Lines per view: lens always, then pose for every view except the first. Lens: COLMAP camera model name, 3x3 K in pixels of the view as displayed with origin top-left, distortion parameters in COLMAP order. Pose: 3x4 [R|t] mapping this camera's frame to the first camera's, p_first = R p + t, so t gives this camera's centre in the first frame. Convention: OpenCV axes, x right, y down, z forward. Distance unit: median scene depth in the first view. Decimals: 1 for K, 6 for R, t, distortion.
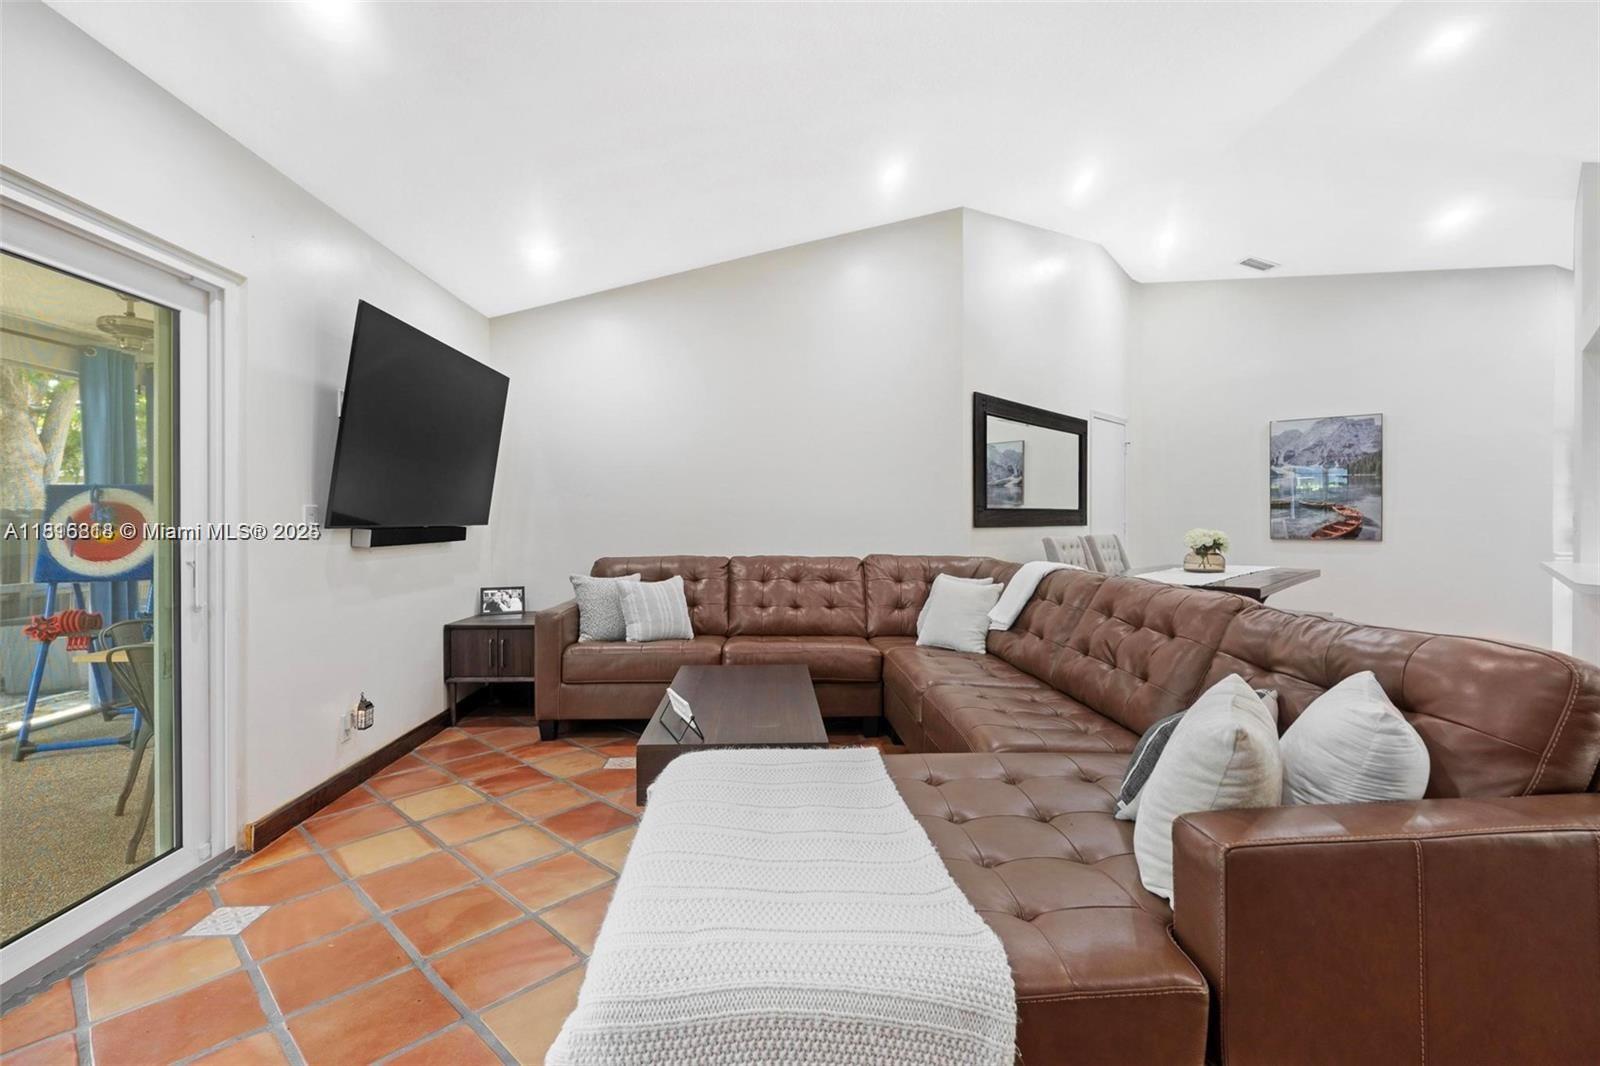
lens RADIAL K [[728.8, 0, 804.9], [0, 728.8, 517.4], [0, 0, 1]] dist [-0.002106, -0.000265]
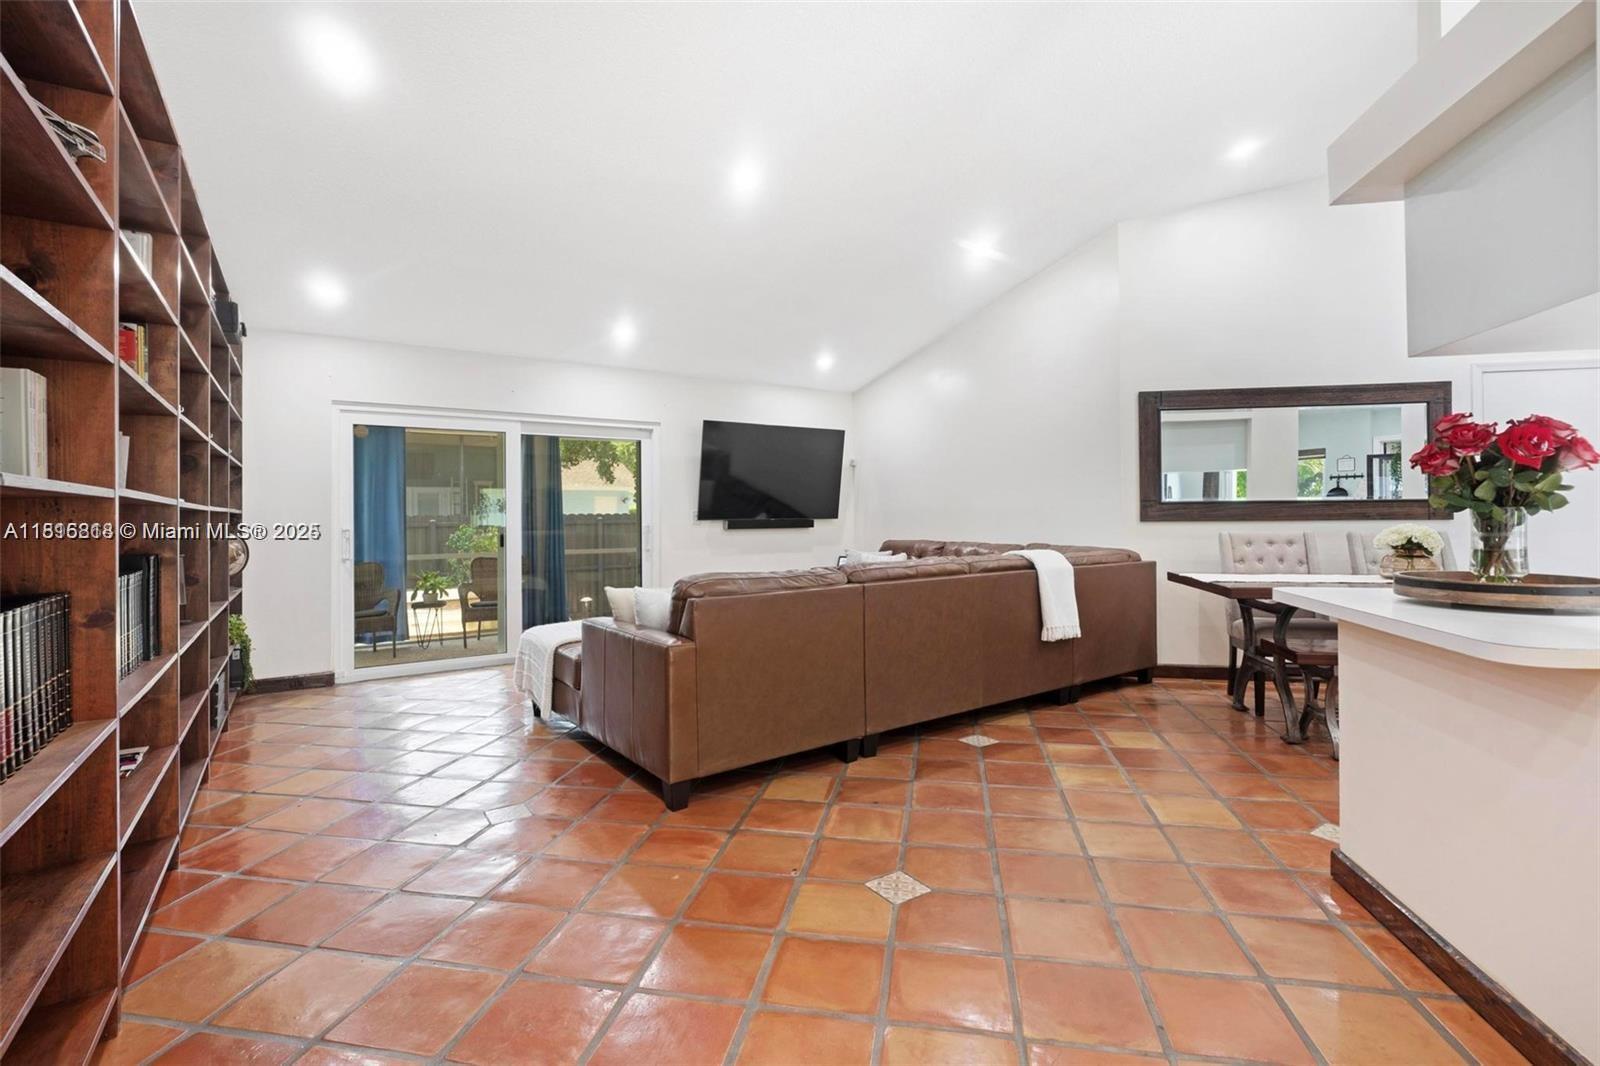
lens RADIAL K [[728.8, 0, 804.9], [0, 728.8, 517.4], [0, 0, 1]] dist [-0.002106, -0.000265]
pose [[0.521680, -0.000840, -0.853141, 1.013357], [0.007672, 0.999964, 0.003706, 0.000703], [0.853106, -0.008479, 0.521668, 0.049933]]
